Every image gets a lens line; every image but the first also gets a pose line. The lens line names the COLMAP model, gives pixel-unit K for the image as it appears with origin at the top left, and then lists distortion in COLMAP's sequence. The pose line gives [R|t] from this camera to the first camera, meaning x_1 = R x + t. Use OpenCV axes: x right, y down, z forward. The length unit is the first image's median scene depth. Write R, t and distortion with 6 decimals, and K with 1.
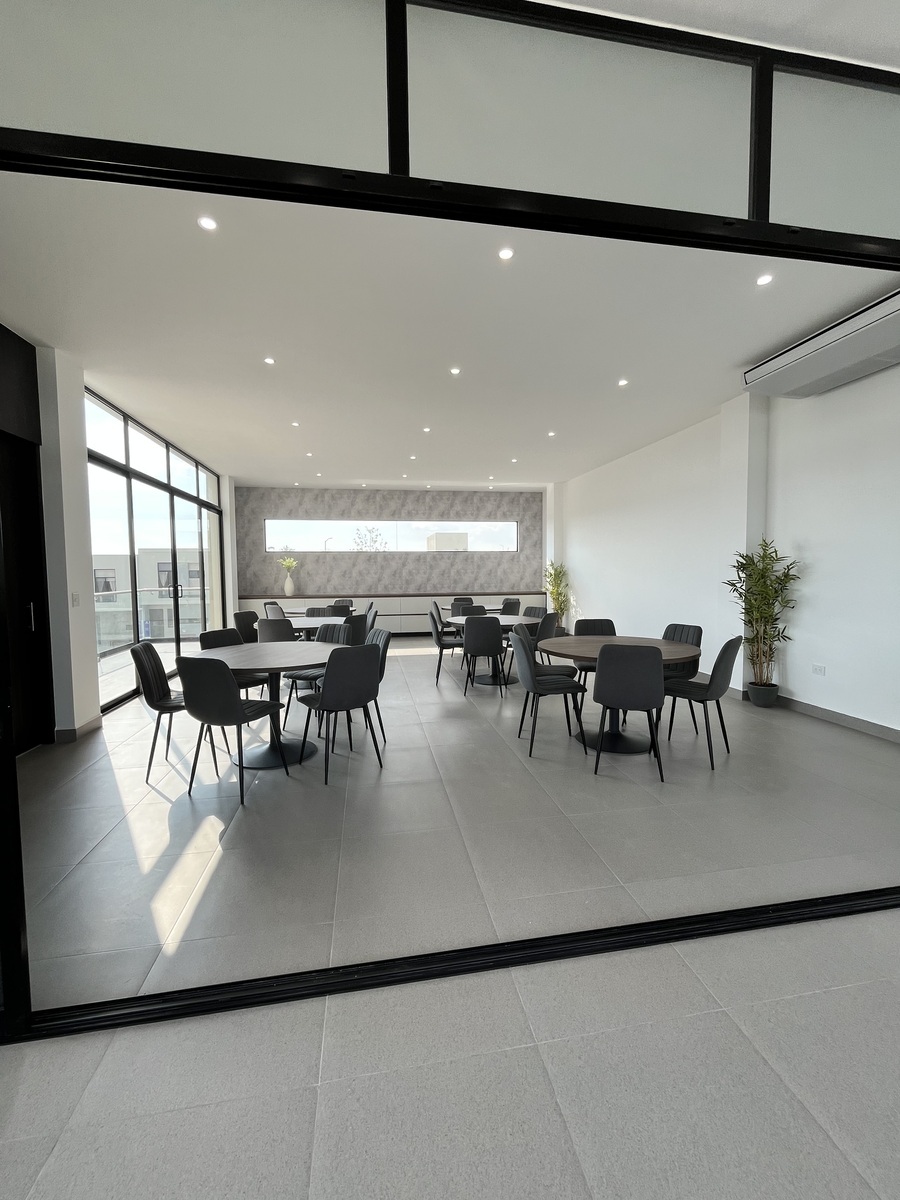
lens RADIAL K [[483.9, 0, 452.1], [0, 483.9, 601.1], [0, 0, 1]] dist [-0.009507, -0.001166]
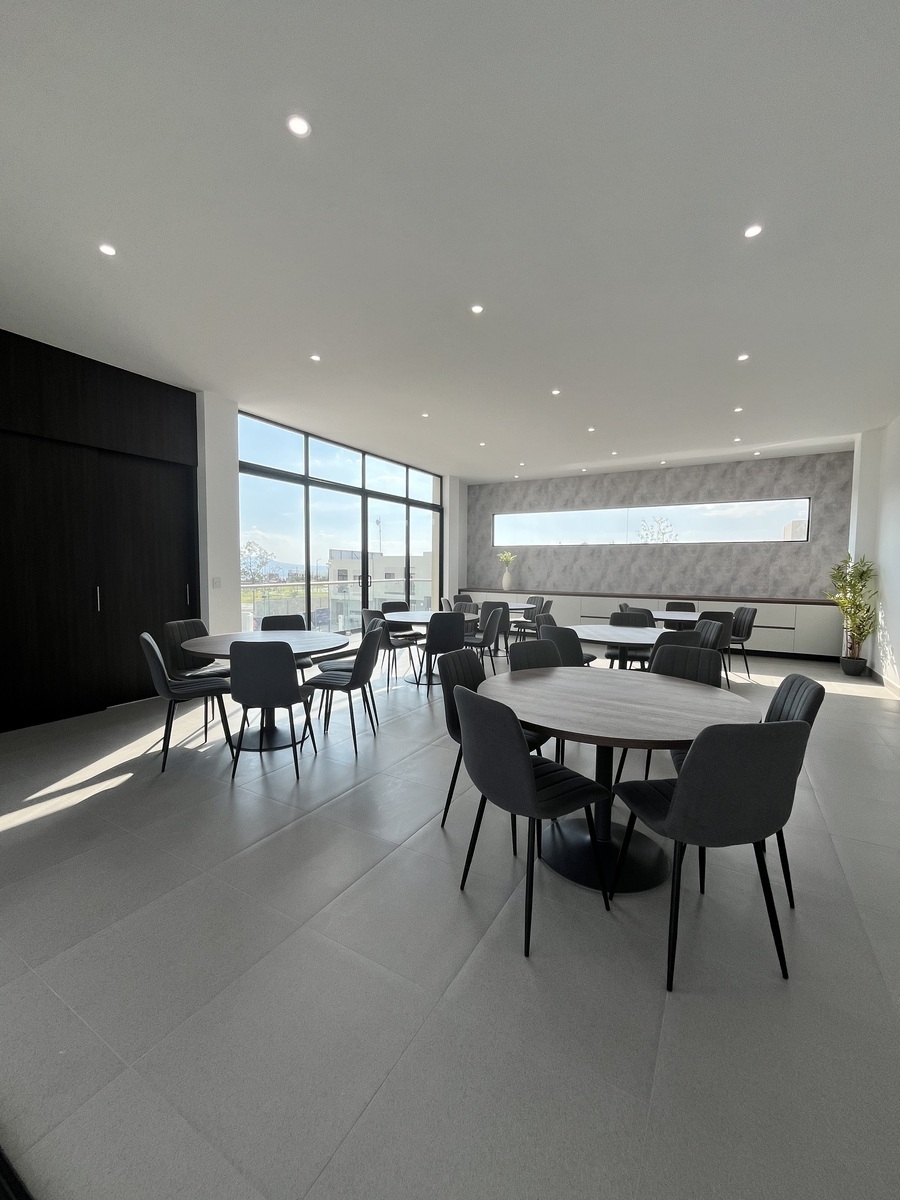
lens RADIAL K [[483.9, 0, 451.0], [0, 483.9, 598.1], [0, 0, 1]] dist [-0.009507, -0.001166]
pose [[0.762731, 0.054615, -0.644406, 0.210708], [-0.053741, 0.998334, 0.021003, -0.009351], [0.644480, 0.018611, 0.764395, 0.160942]]
